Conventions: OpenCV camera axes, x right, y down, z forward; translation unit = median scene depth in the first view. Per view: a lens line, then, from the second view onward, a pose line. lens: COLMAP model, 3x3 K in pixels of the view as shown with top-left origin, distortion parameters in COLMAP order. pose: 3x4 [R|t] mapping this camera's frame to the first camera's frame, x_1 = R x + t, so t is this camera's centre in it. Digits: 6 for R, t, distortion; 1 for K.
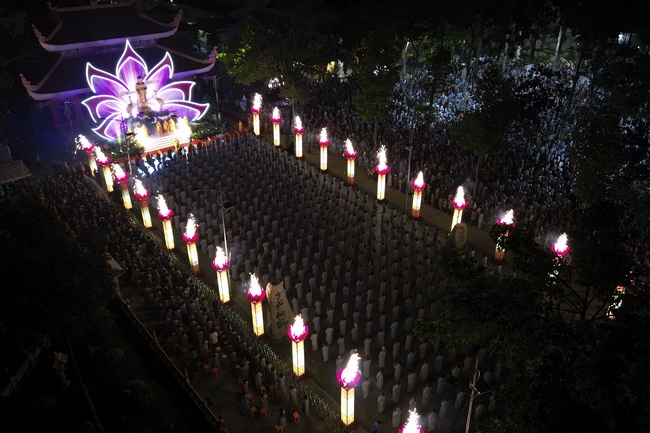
lens RADIAL K [[541.8, 0, 316.3], [0, 541.8, 218.8], [0, 0, 1]] dist [0.047003, -0.008857]
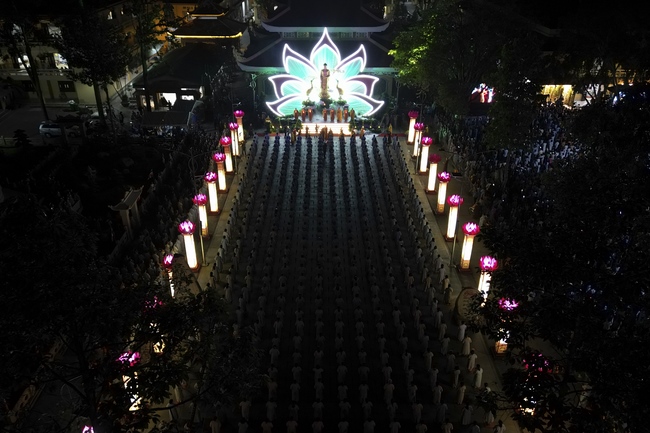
lens RADIAL K [[541.8, 0, 316.3], [0, 541.8, 218.8], [0, 0, 1]] dist [0.047003, -0.008857]
pose [[0.781651, 0.292562, -0.550844, 0.311881], [-0.309631, 0.948668, 0.064484, -0.039910], [0.541433, 0.120154, 0.832114, 0.156213]]
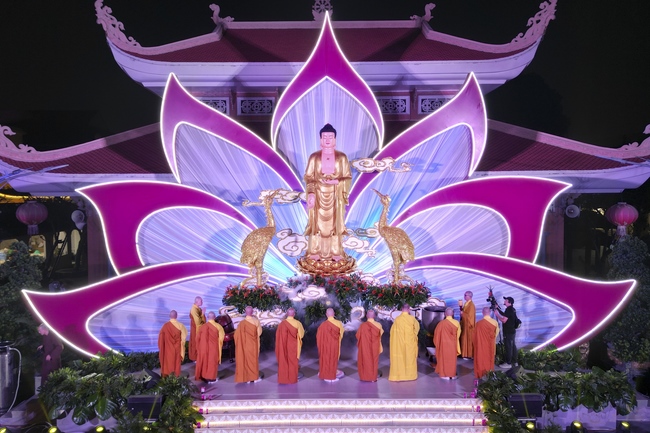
lens RADIAL K [[541.8, 0, 316.3], [0, 541.8, 218.8], [0, 0, 1]] dist [0.047003, -0.008857]
pose [[0.788457, 0.029355, -0.614389, -0.174365], [-0.302056, 0.888602, -0.345178, -0.136226], [0.535815, 0.457739, 0.709491, 0.819617]]
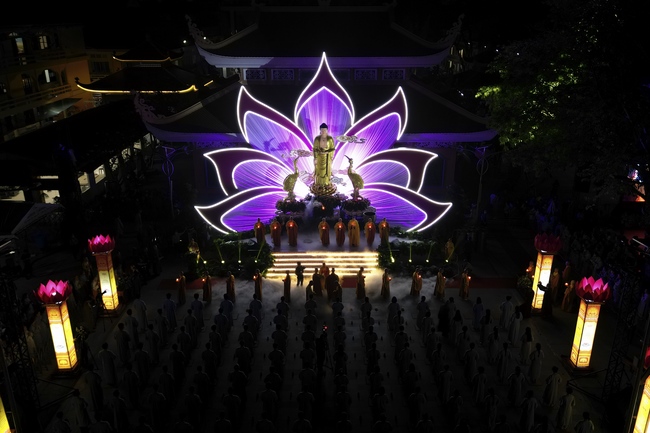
lens RADIAL K [[541.8, 0, 316.3], [0, 541.8, 218.8], [0, 0, 1]] dist [0.047003, -0.008857]
pose [[0.778526, 0.213676, -0.590119, -0.021338], [-0.305770, 0.950256, -0.059316, -0.143717], [0.548089, 0.226620, 0.805134, 0.601686]]
